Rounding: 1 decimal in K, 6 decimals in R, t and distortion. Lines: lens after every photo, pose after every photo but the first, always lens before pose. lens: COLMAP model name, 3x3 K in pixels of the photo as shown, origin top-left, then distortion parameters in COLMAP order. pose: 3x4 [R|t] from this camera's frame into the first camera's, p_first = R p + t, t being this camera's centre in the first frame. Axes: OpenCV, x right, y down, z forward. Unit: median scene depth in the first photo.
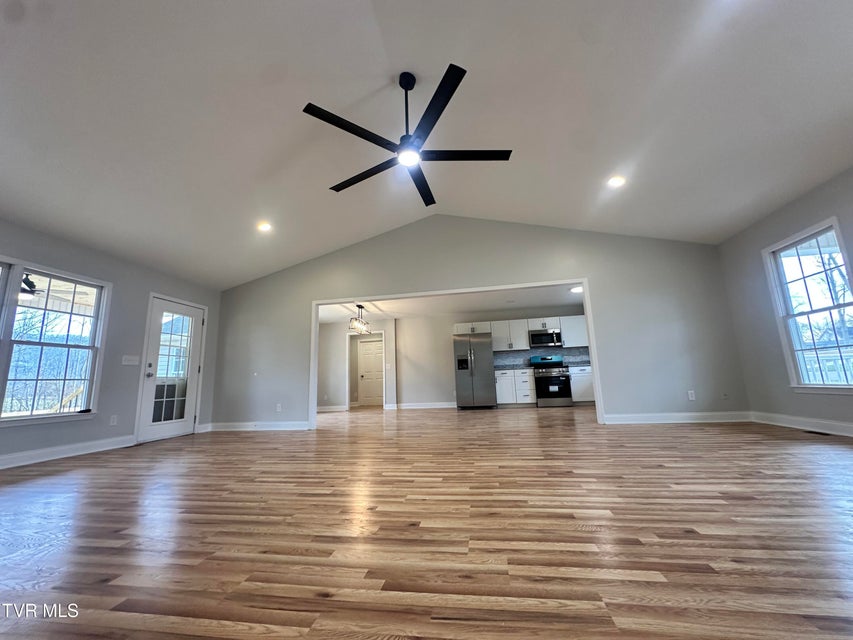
lens RADIAL K [[340.9, 0, 432.8], [0, 340.9, 318.5], [0, 0, 1]] dist [-0.005275, 0.001314]
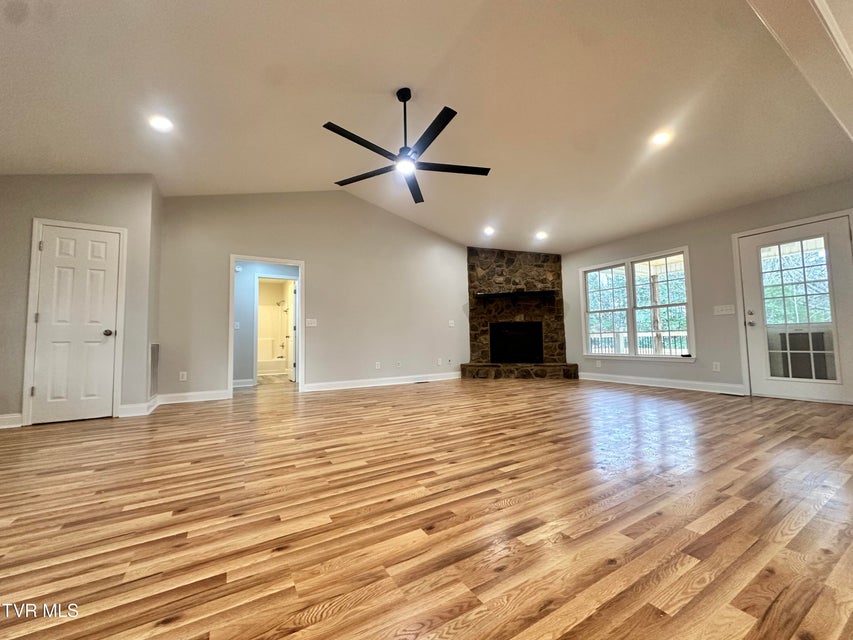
lens RADIAL K [[340.9, 0, 428.8], [0, 340.9, 320.1], [0, 0, 1]] dist [-0.005275, 0.001314]
pose [[-0.758609, 0.011474, -0.651445, 0.404192], [0.164026, 0.971006, -0.173907, 0.173804], [0.630561, -0.238781, -0.738496, 1.125683]]
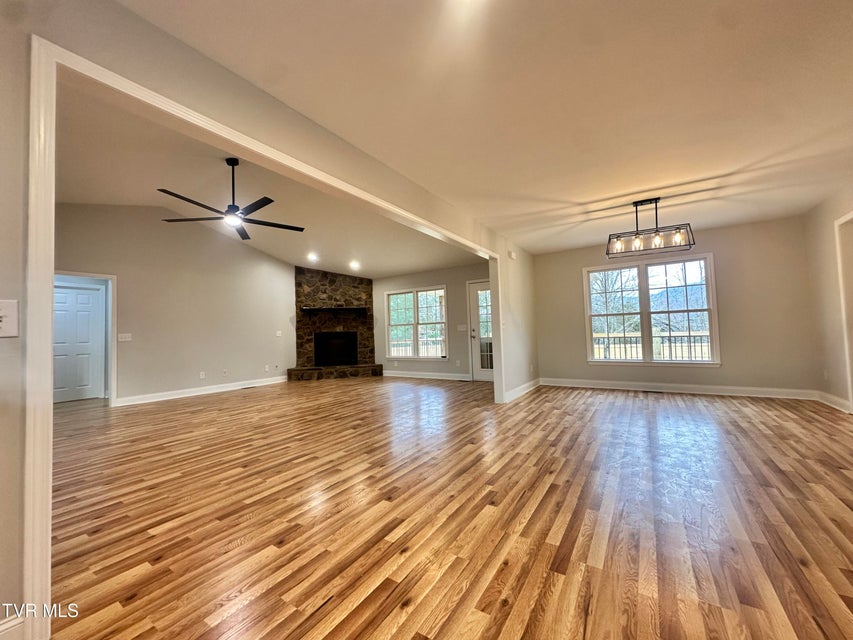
lens RADIAL K [[340.9, 0, 427.9], [0, 340.9, 318.7], [0, 0, 1]] dist [-0.005275, 0.001314]
pose [[-0.398187, 0.009546, -0.917255, 0.612496], [0.212398, 0.973731, -0.082070, 0.169333], [0.892376, -0.227503, -0.389754, 1.417731]]
